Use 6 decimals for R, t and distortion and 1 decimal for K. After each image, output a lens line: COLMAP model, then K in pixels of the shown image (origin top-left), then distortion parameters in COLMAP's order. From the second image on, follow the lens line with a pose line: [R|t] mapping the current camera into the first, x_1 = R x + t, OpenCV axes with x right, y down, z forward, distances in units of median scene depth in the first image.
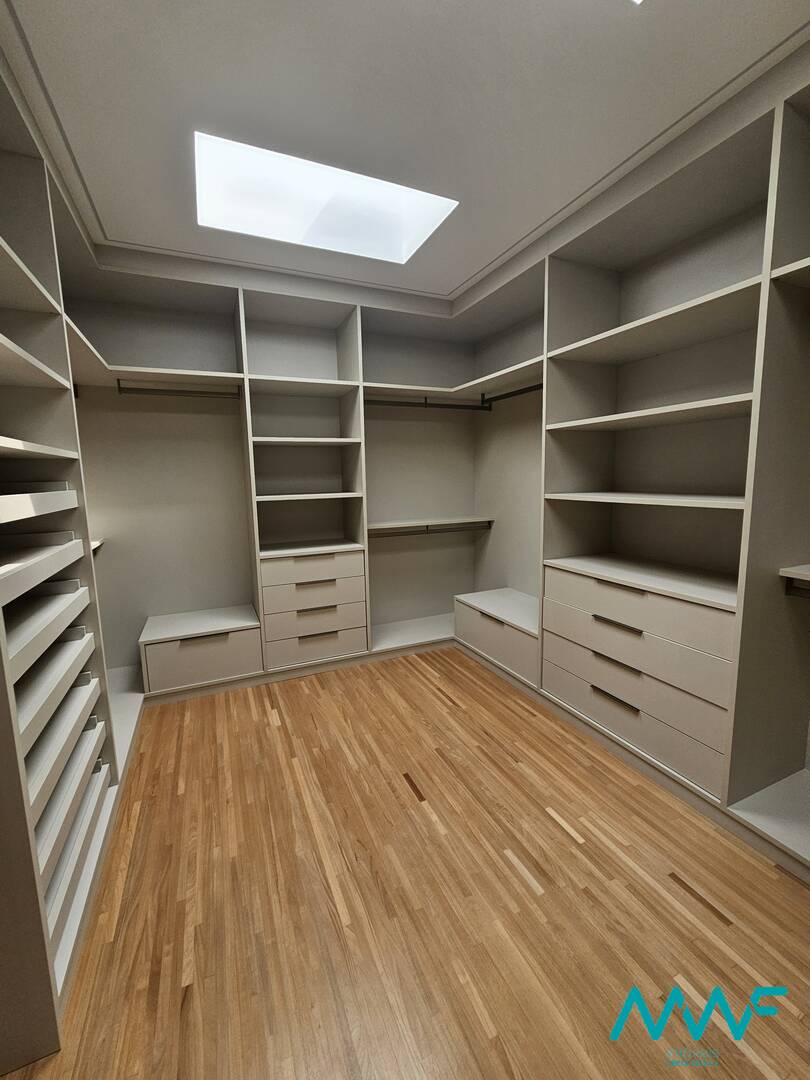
lens RADIAL K [[442.7, 0, 404.3], [0, 442.7, 536.3], [0, 0, 1]] dist [-0.002760, 0.000470]
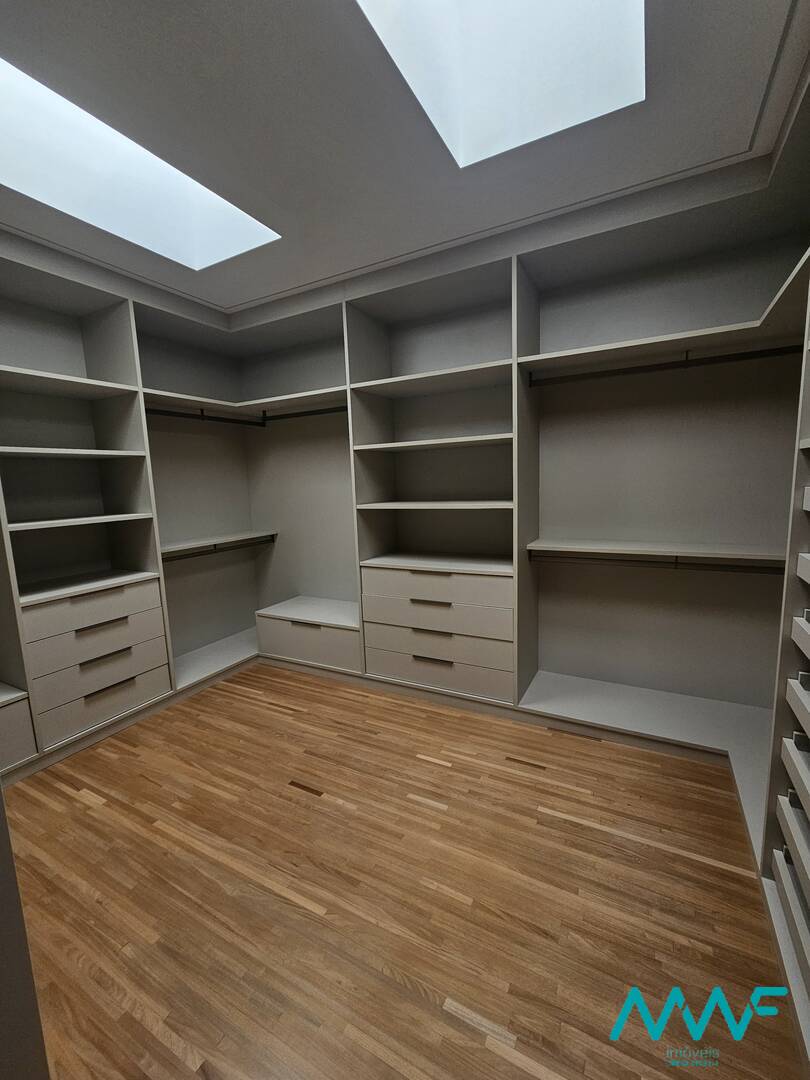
lens RADIAL K [[442.7, 0, 410.2], [0, 442.7, 544.0], [0, 0, 1]] dist [-0.002760, 0.000470]
pose [[0.793420, -0.096024, 0.601053, -0.315545], [0.102859, 0.994428, 0.023090, -0.007295], [-0.599921, 0.043504, 0.798876, -0.009953]]
